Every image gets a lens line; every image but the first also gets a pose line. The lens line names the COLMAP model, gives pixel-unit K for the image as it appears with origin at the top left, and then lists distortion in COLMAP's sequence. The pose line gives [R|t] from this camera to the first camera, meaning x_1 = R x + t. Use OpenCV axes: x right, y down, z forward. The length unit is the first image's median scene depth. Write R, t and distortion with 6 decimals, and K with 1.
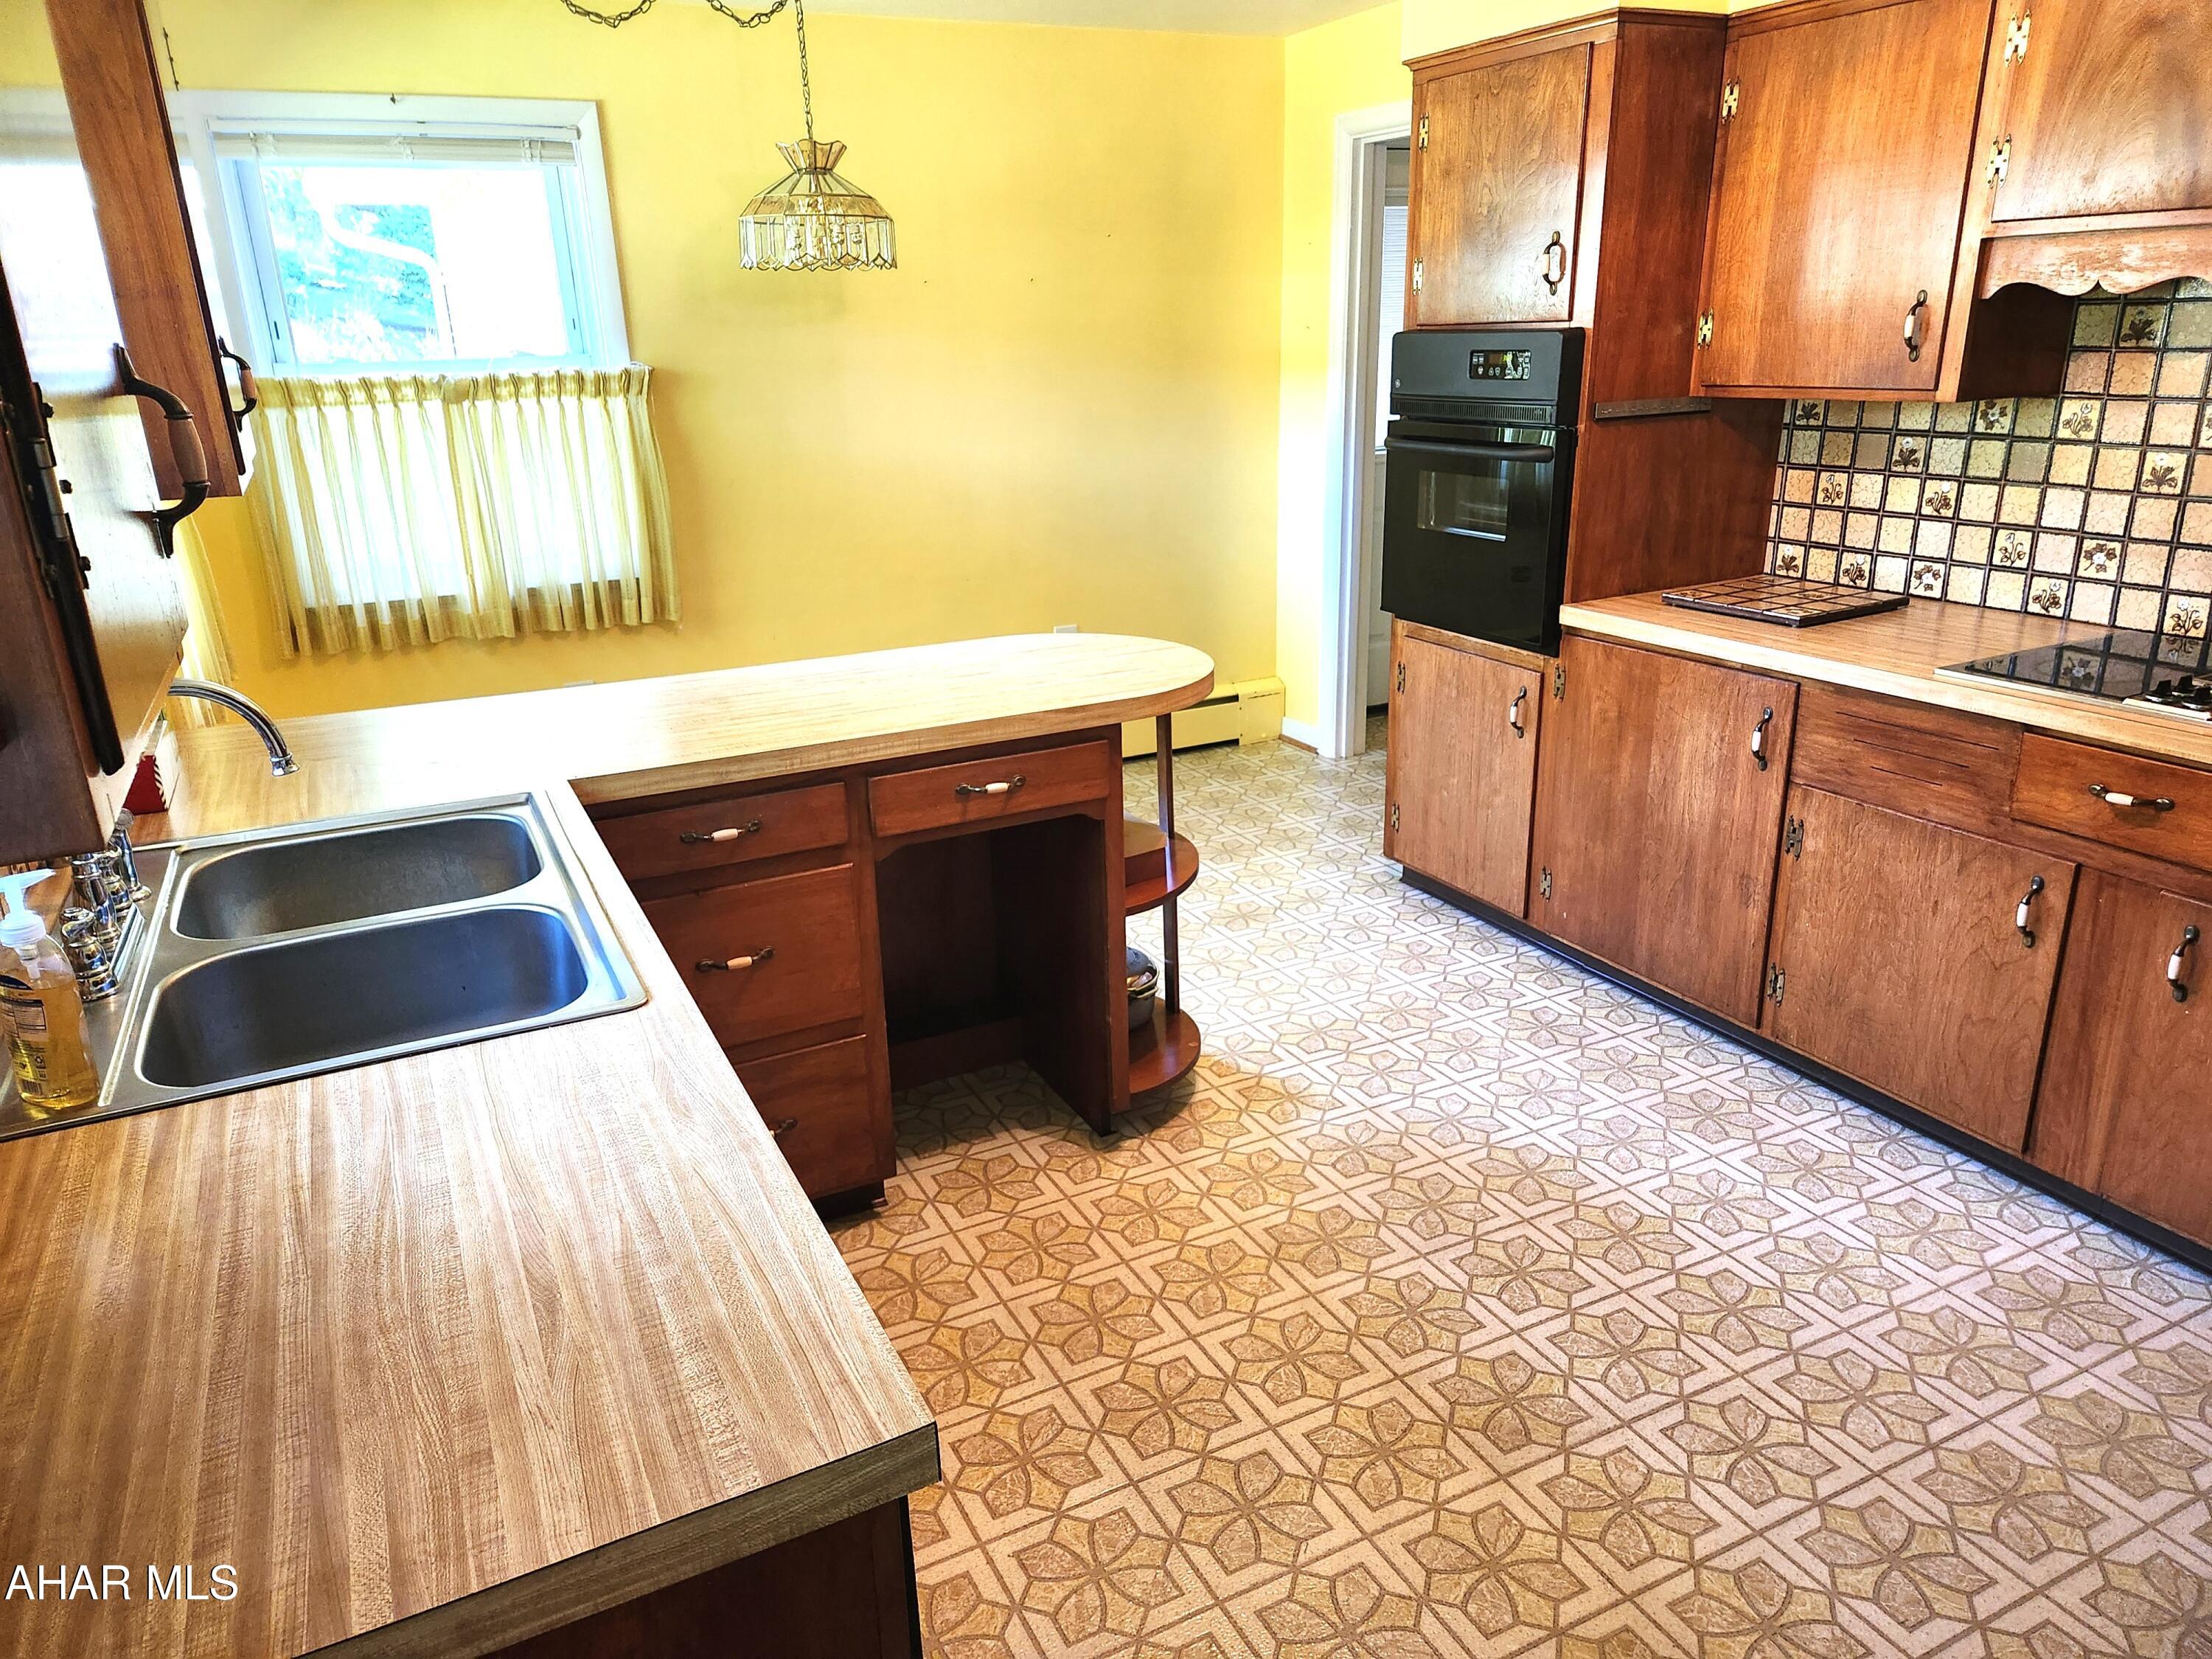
lens RADIAL K [[1477.8, 0, 1095.6], [0, 1477.8, 833.2], [0, 0, 1]] dist [0.081454, -0.063826]
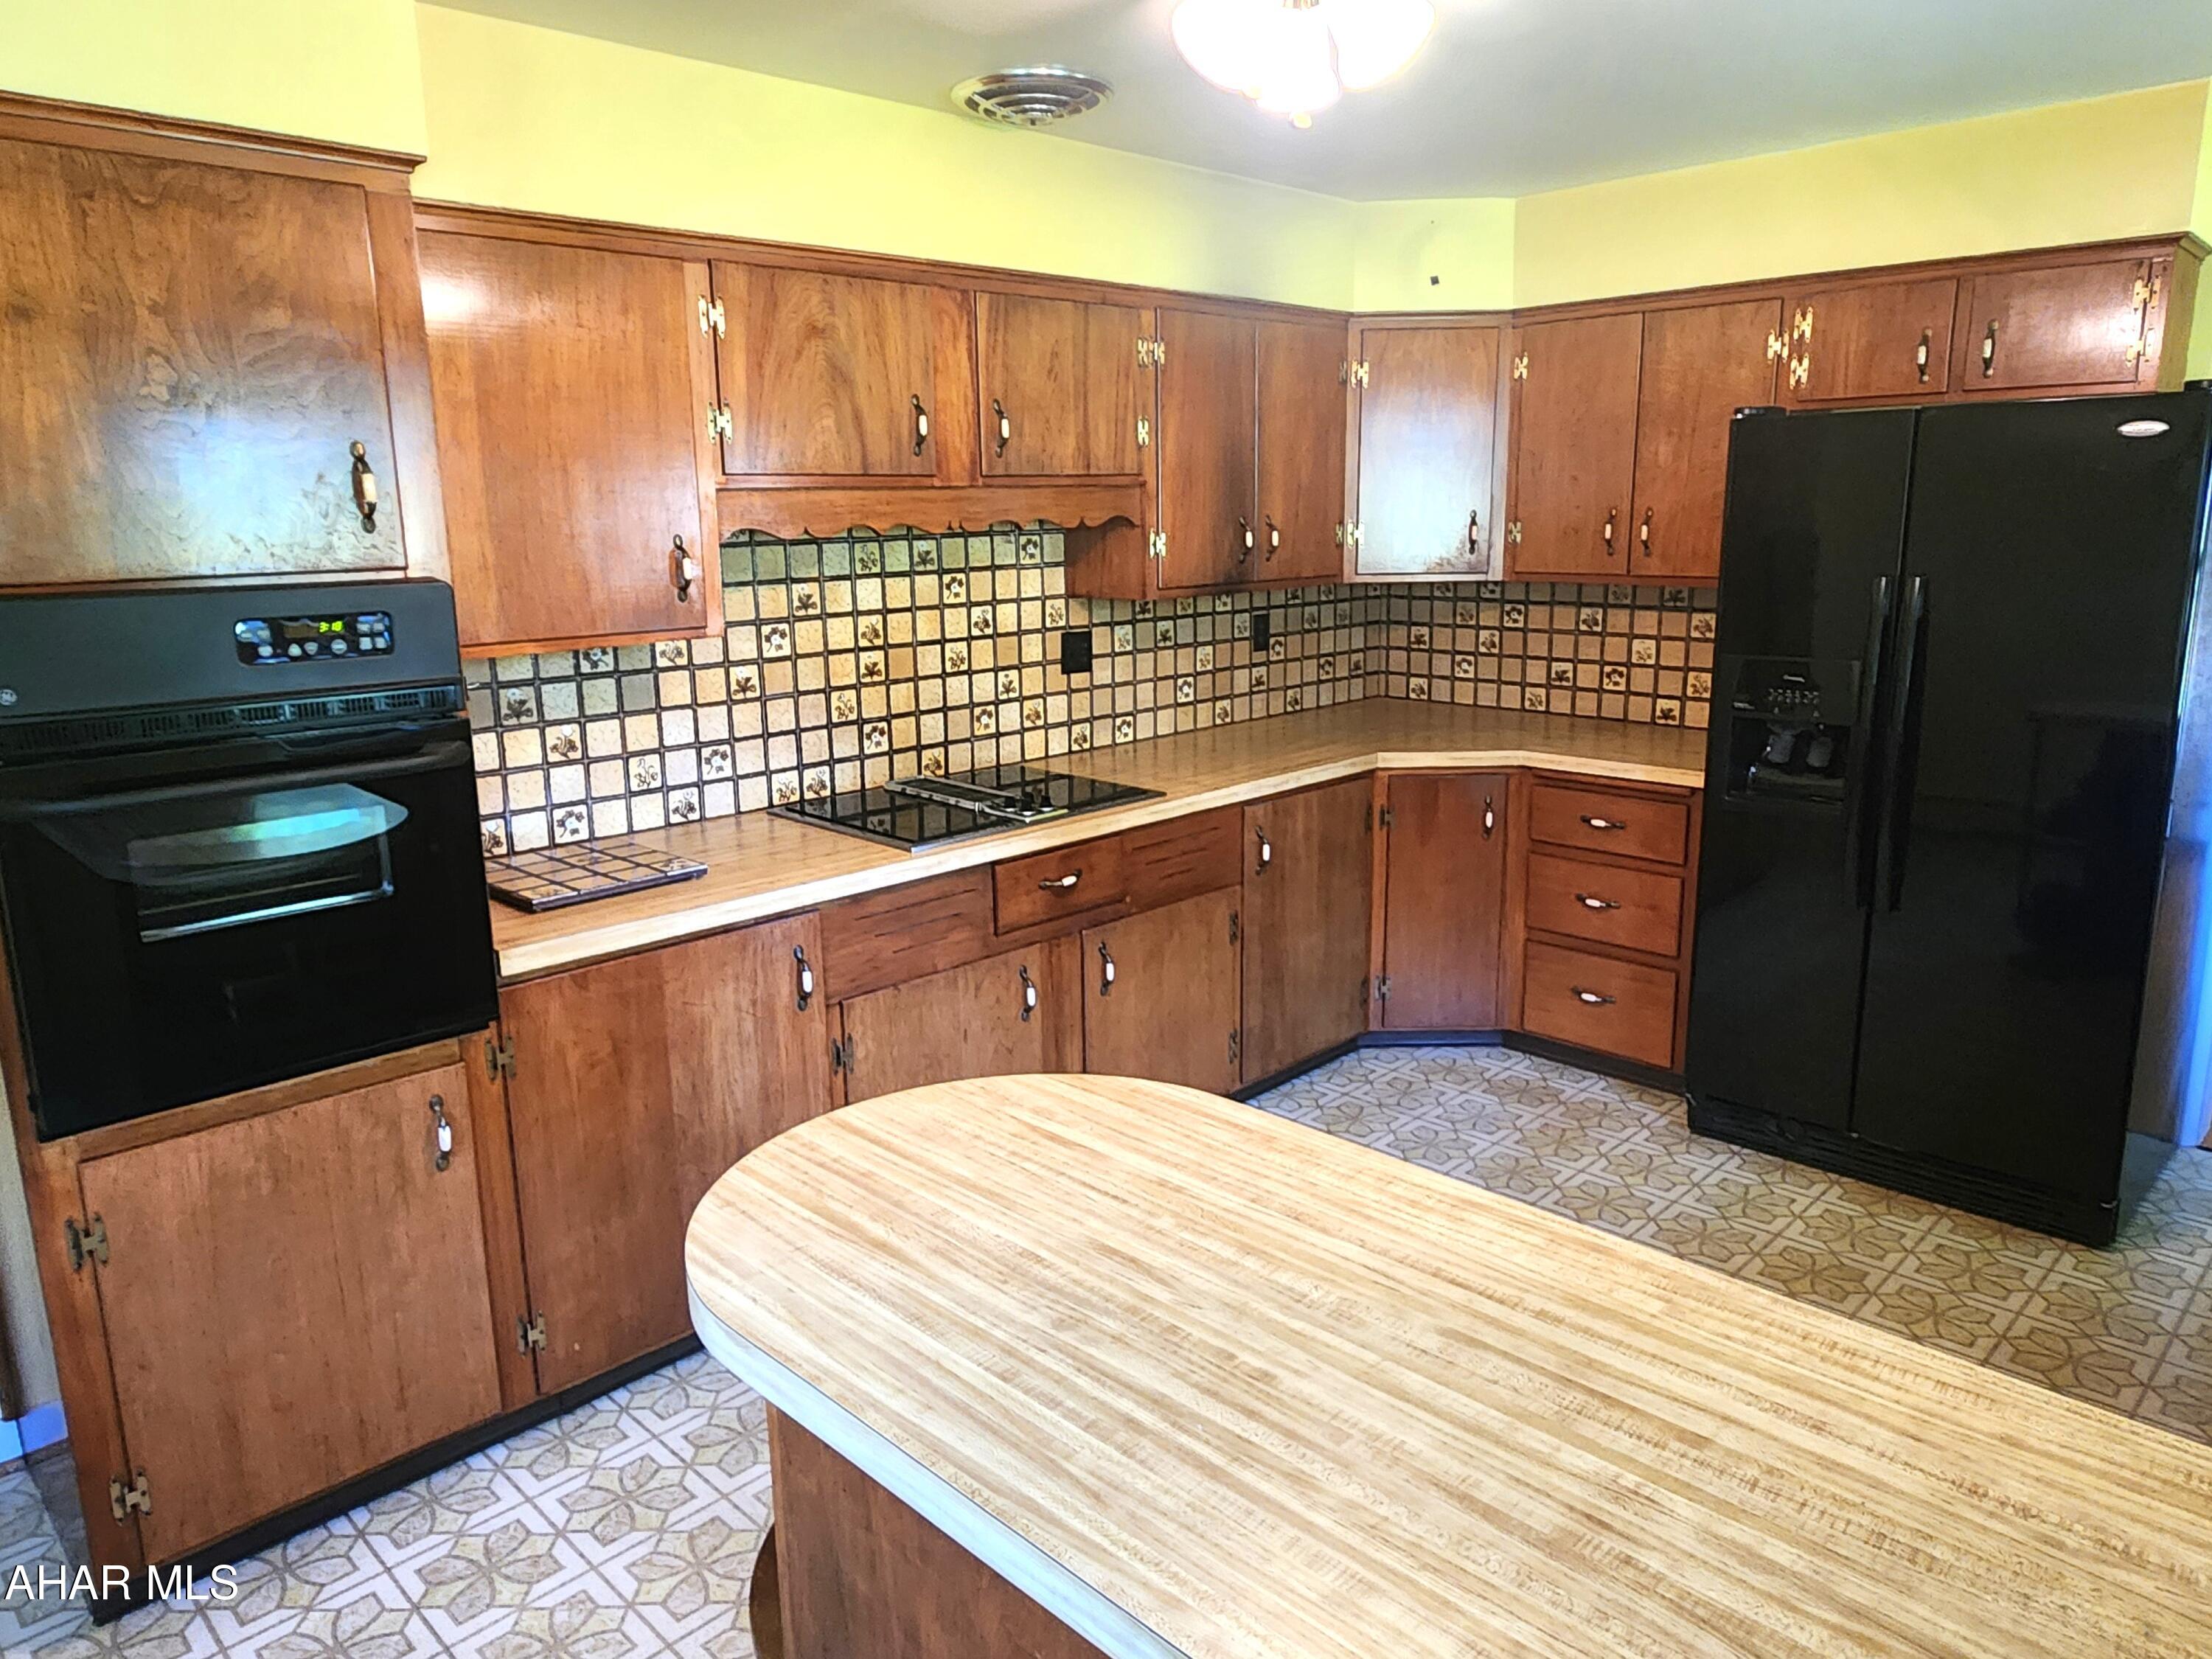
lens RADIAL K [[1471.6, 0, 1086.8], [0, 1471.6, 818.2], [0, 0, 1]] dist [-0.001491, 0.002745]
pose [[-0.305467, -0.165773, 0.937662, -0.455011], [0.335961, 0.902637, 0.269029, -0.334721], [-0.890966, 0.397197, -0.220032, 0.973208]]
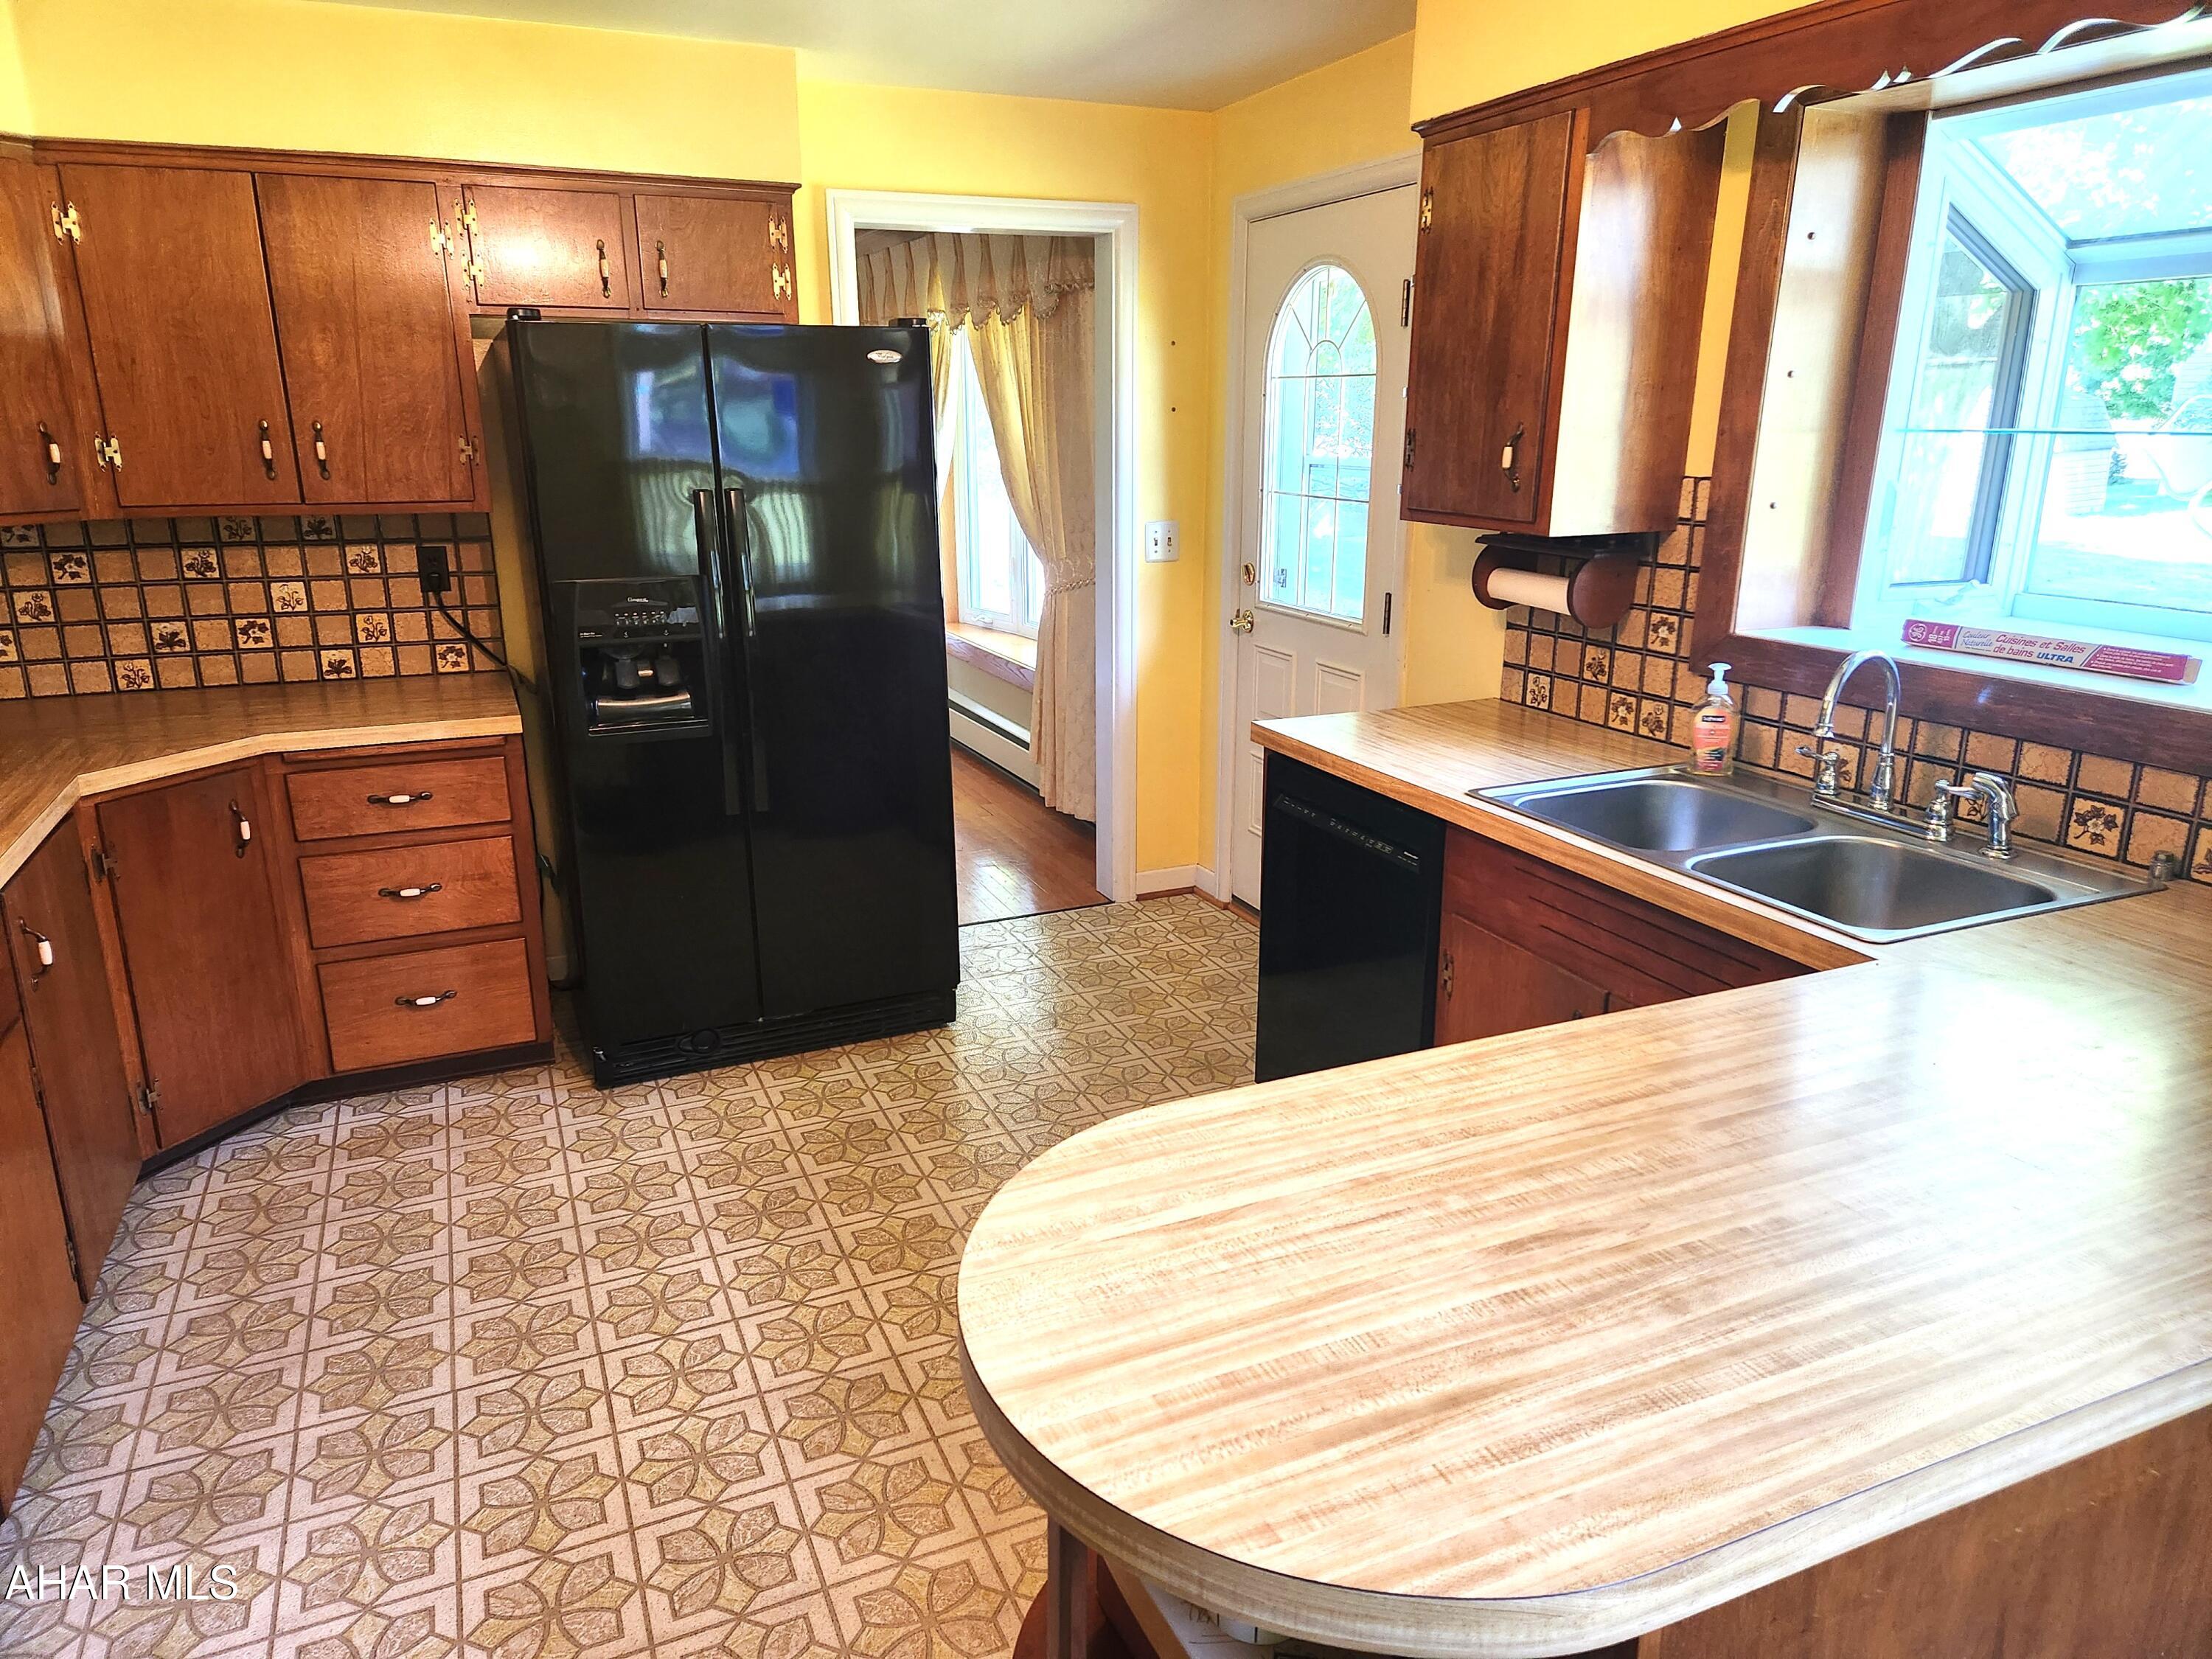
lens RADIAL K [[1477.8, 0, 1093.7], [0, 1477.8, 821.1], [0, 0, 1]] dist [0.081454, -0.063826]
pose [[-0.997888, 0.020092, 0.061772, -0.206546], [0.051577, 0.823175, 0.565440, -0.378892], [-0.039488, 0.567432, -0.822473, 1.085637]]
